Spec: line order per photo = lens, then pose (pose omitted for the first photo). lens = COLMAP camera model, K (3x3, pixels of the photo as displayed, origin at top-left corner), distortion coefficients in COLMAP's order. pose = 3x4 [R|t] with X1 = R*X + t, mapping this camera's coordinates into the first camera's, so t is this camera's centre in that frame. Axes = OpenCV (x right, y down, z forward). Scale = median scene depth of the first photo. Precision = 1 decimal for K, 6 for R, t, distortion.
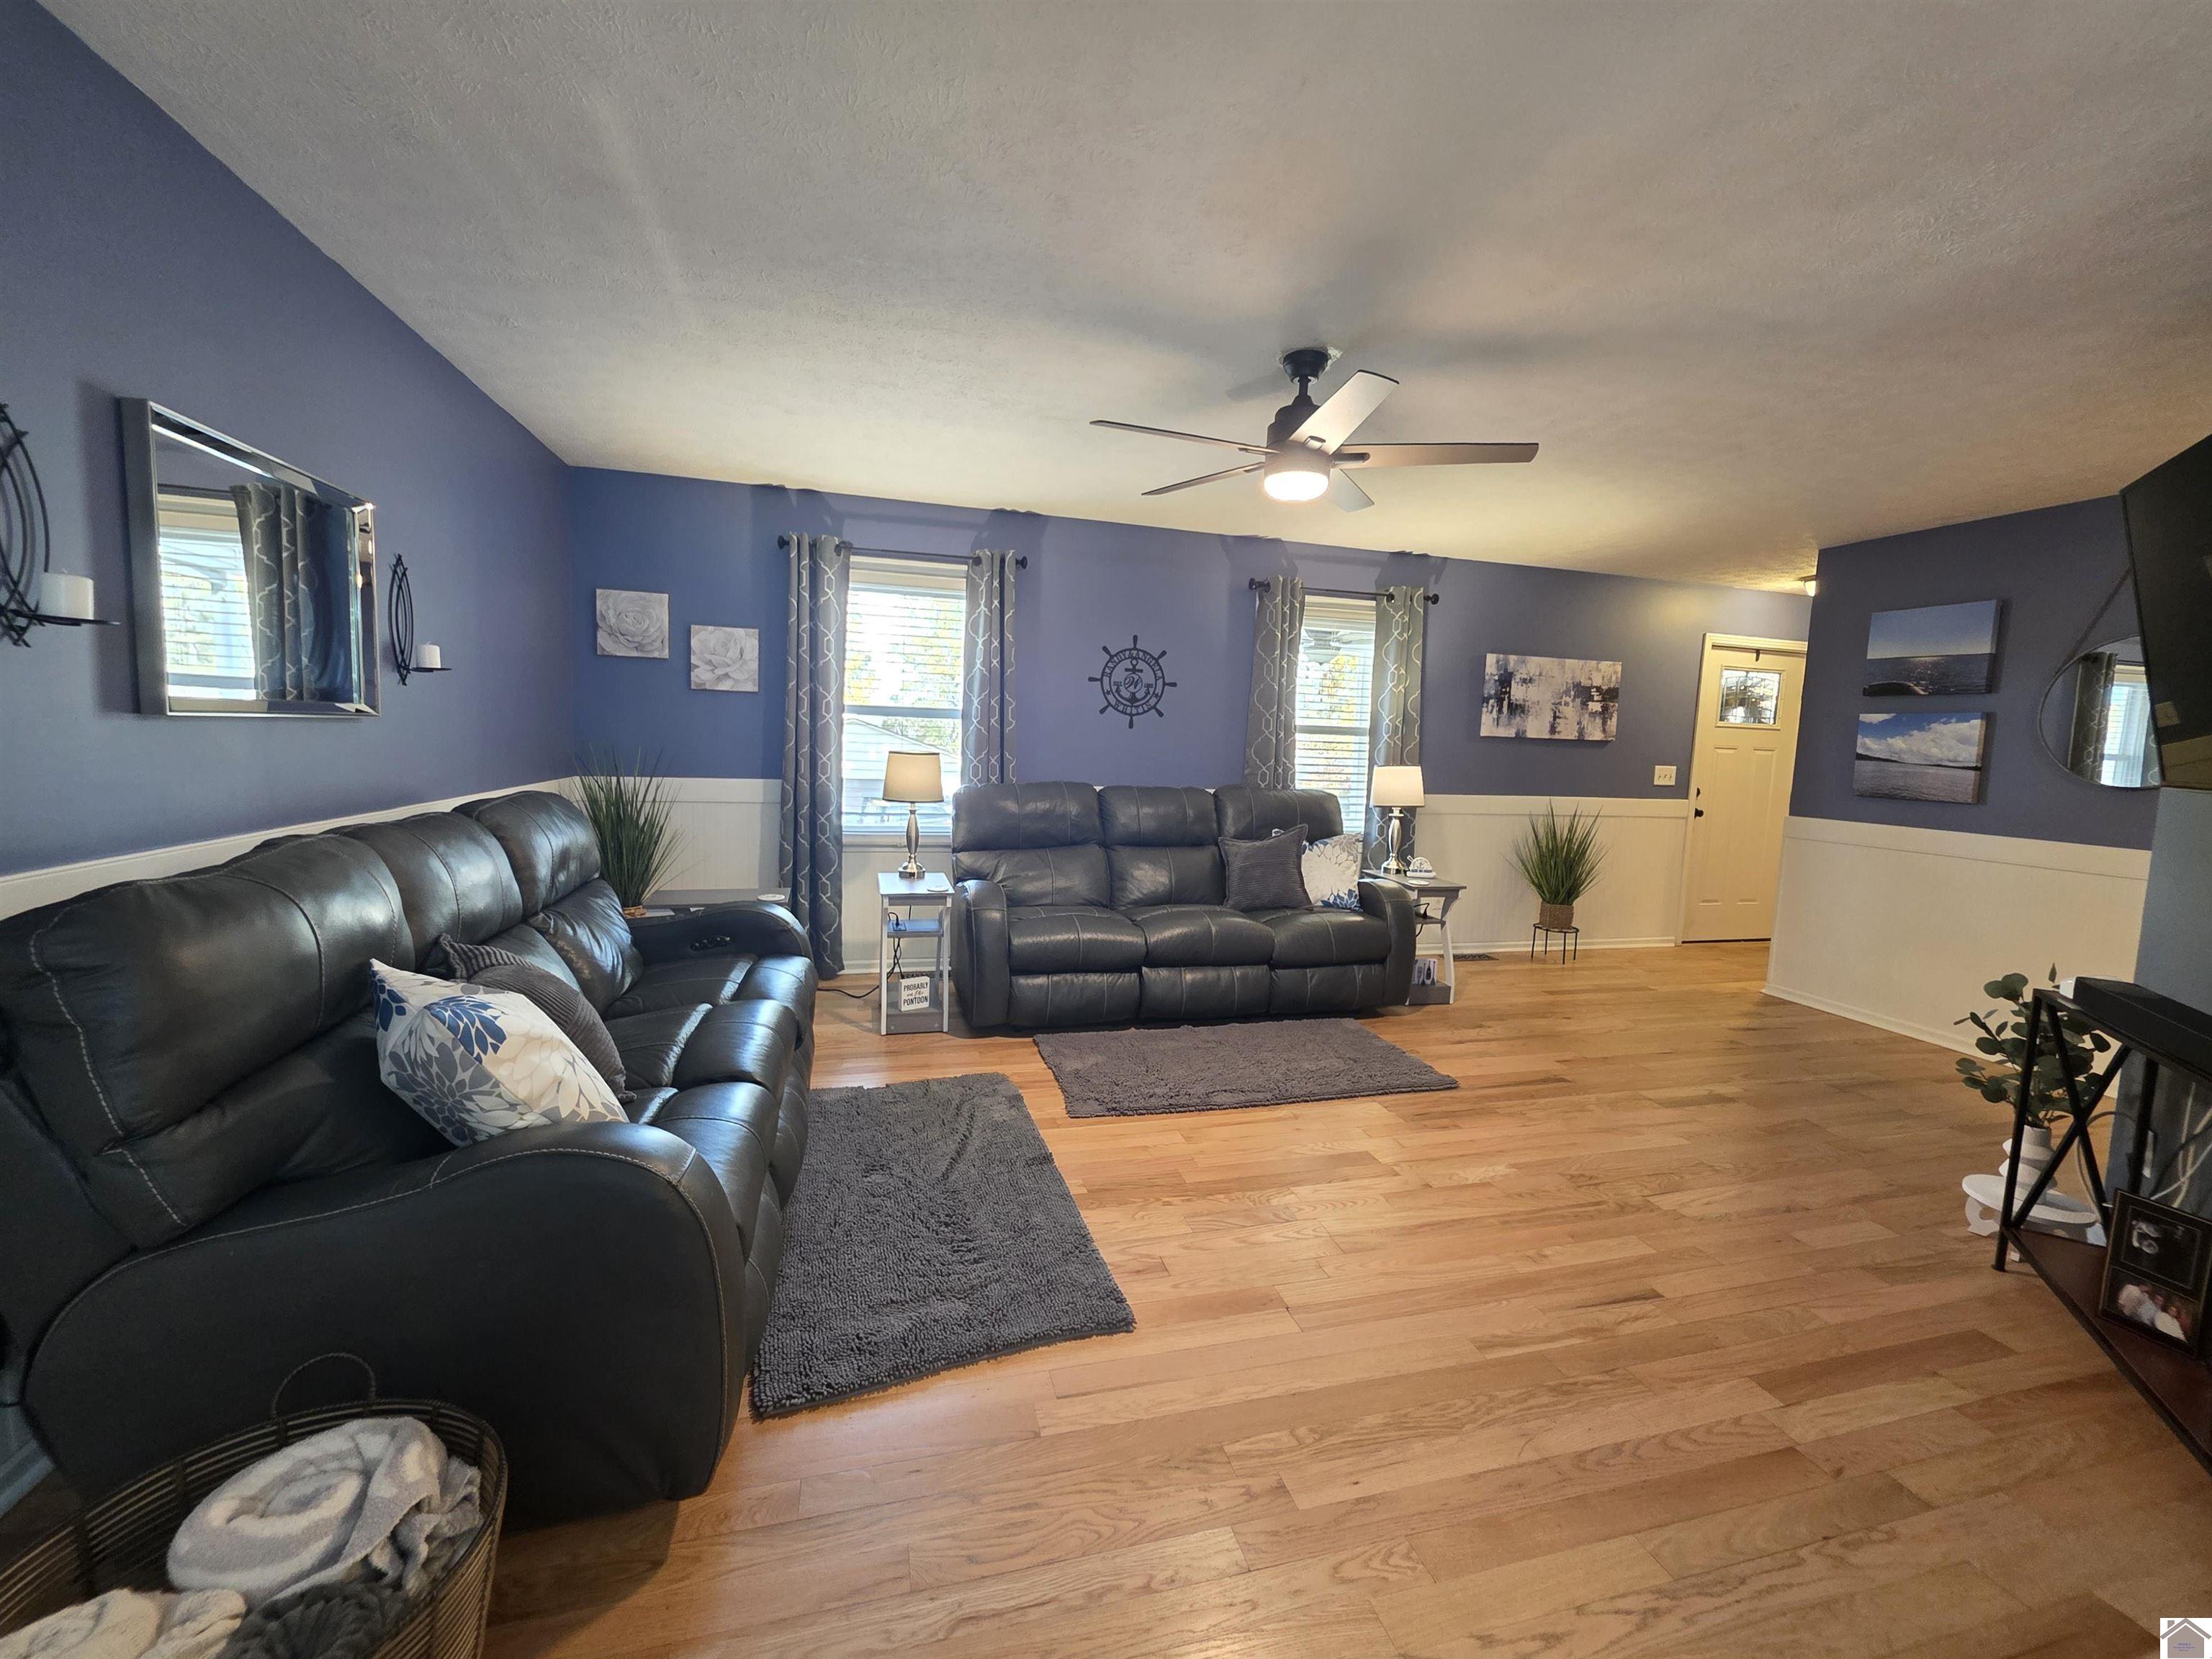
lens RADIAL K [[886.0, 0, 1103.5], [0, 886.0, 816.2], [0, 0, 1]] dist [-0.000116, 0.000246]
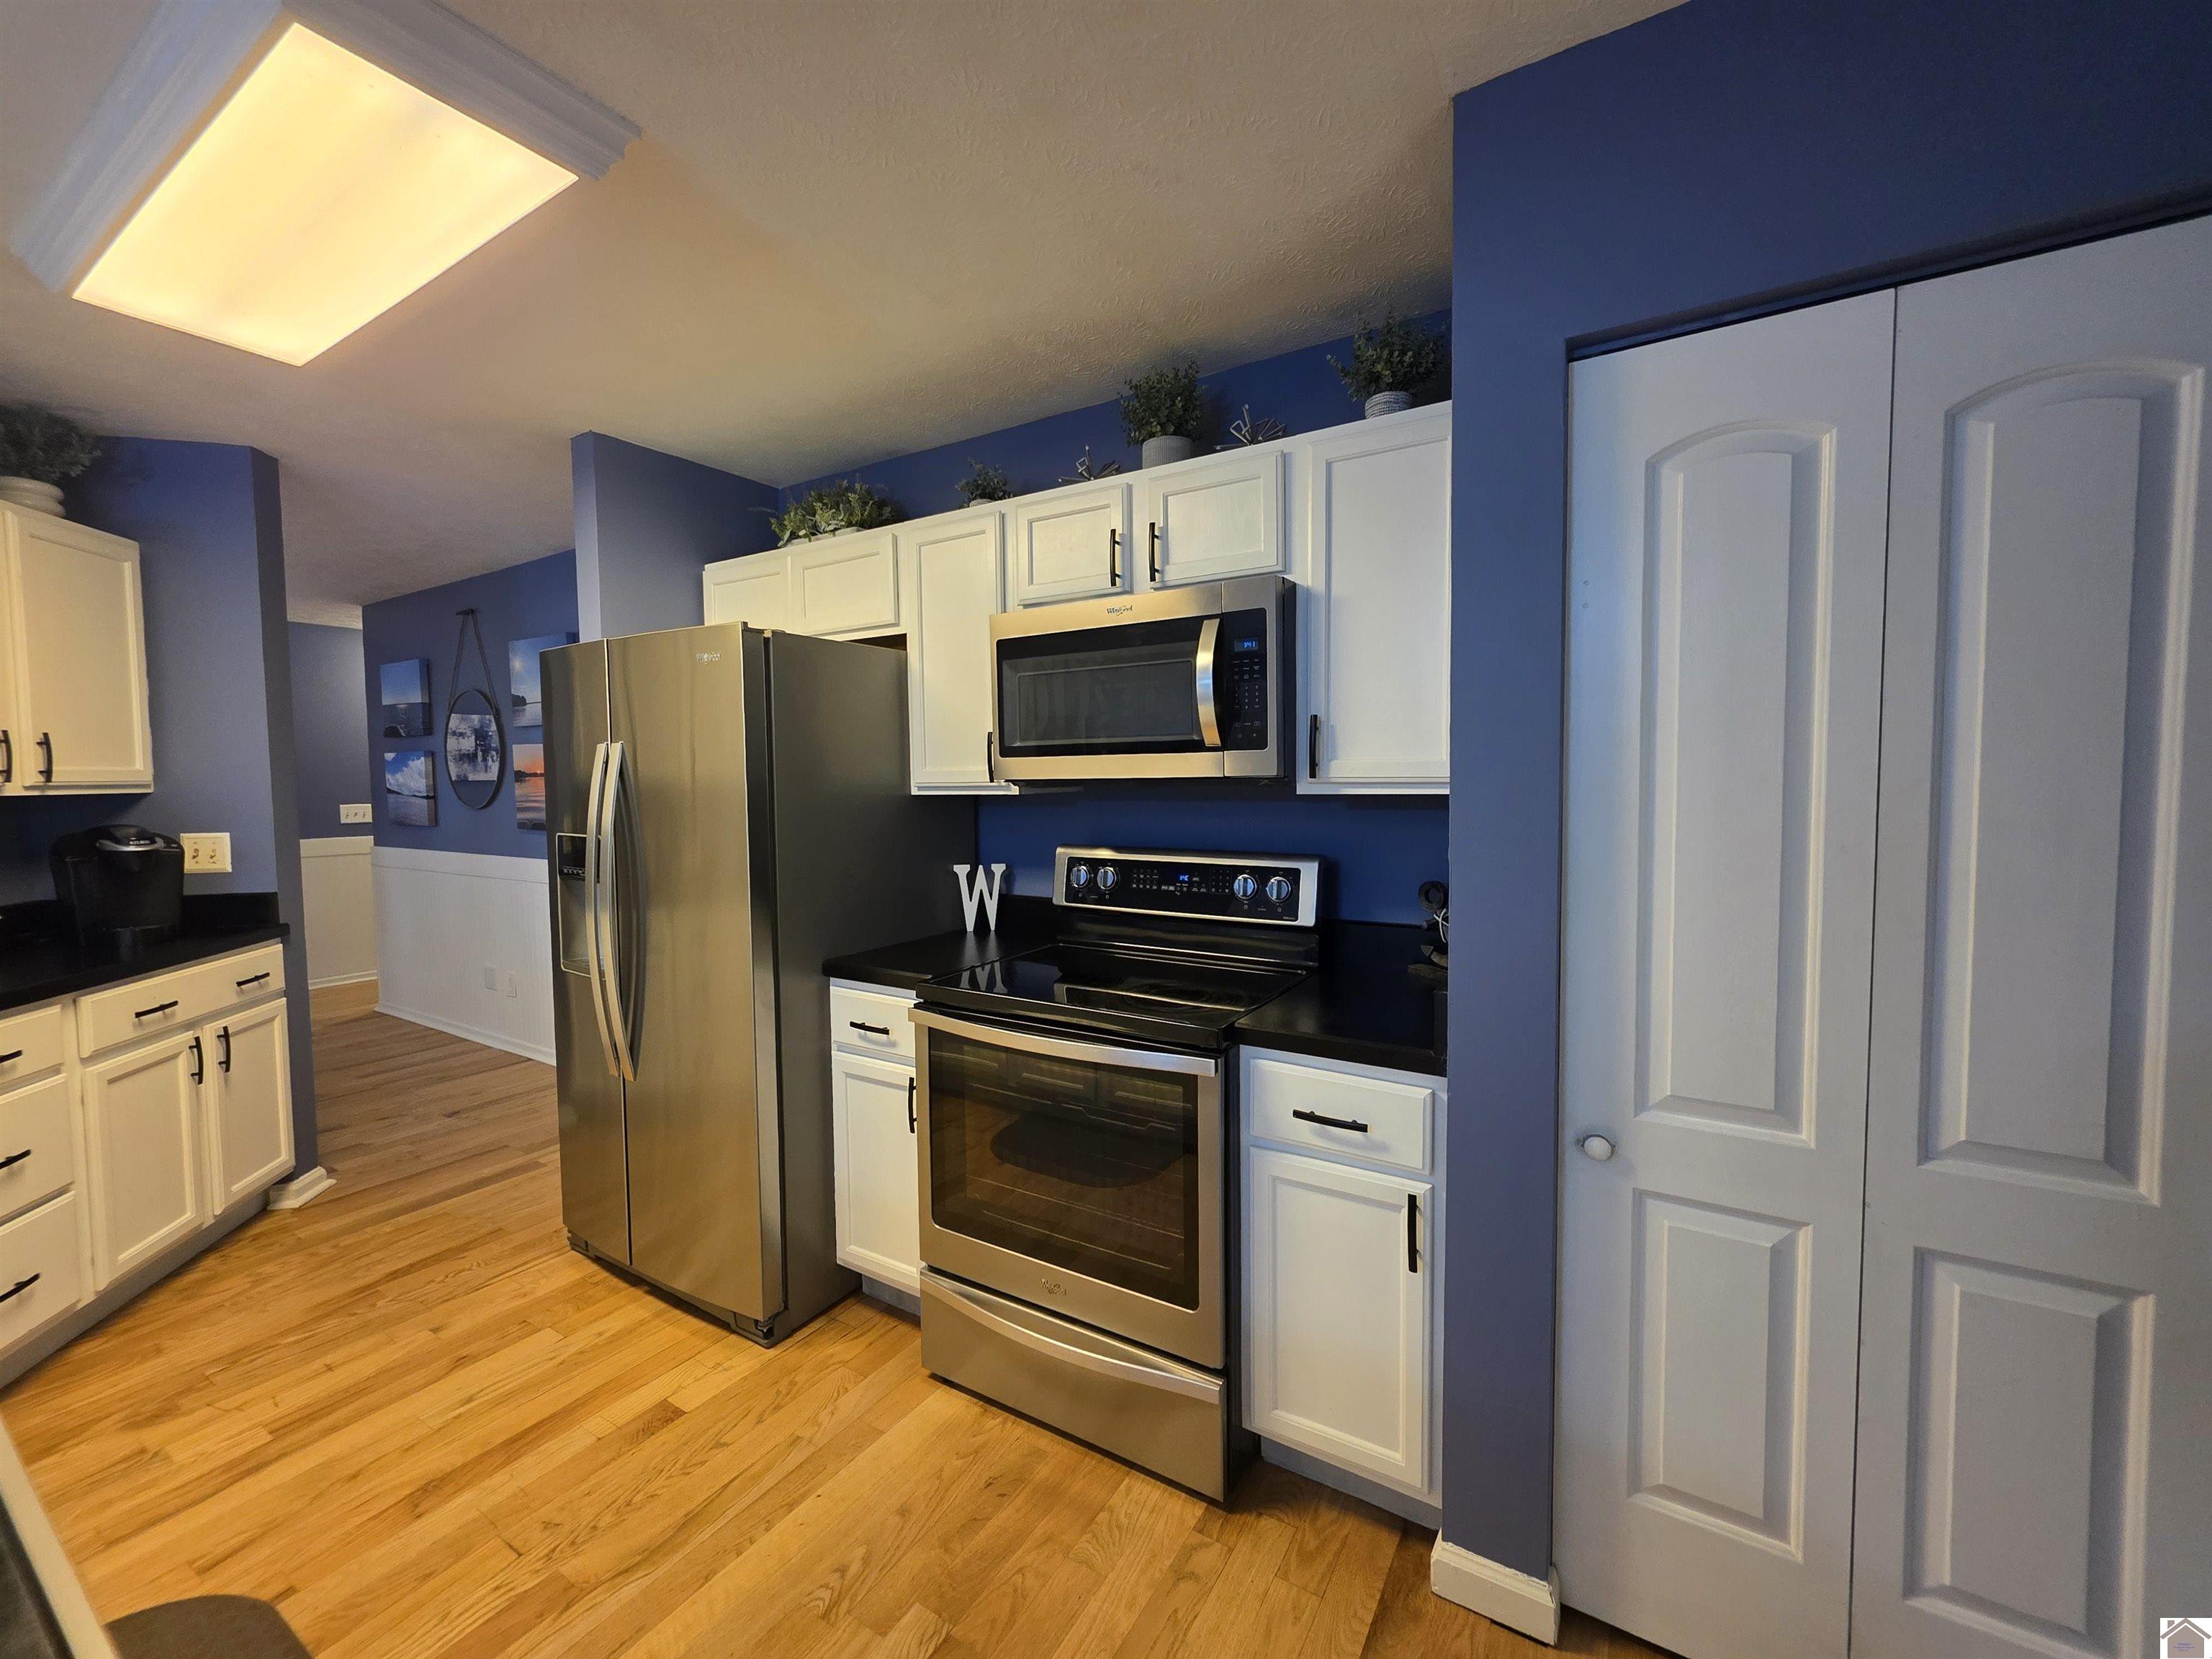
lens RADIAL K [[886.0, 0, 1109.9], [0, 886.0, 817.7], [0, 0, 1]] dist [-0.000116, 0.000246]
pose [[0.727895, -0.075888, 0.681476, 0.786279], [0.098004, 0.995167, 0.006141, 0.053483], [-0.678648, 0.062317, 0.731815, -0.480747]]
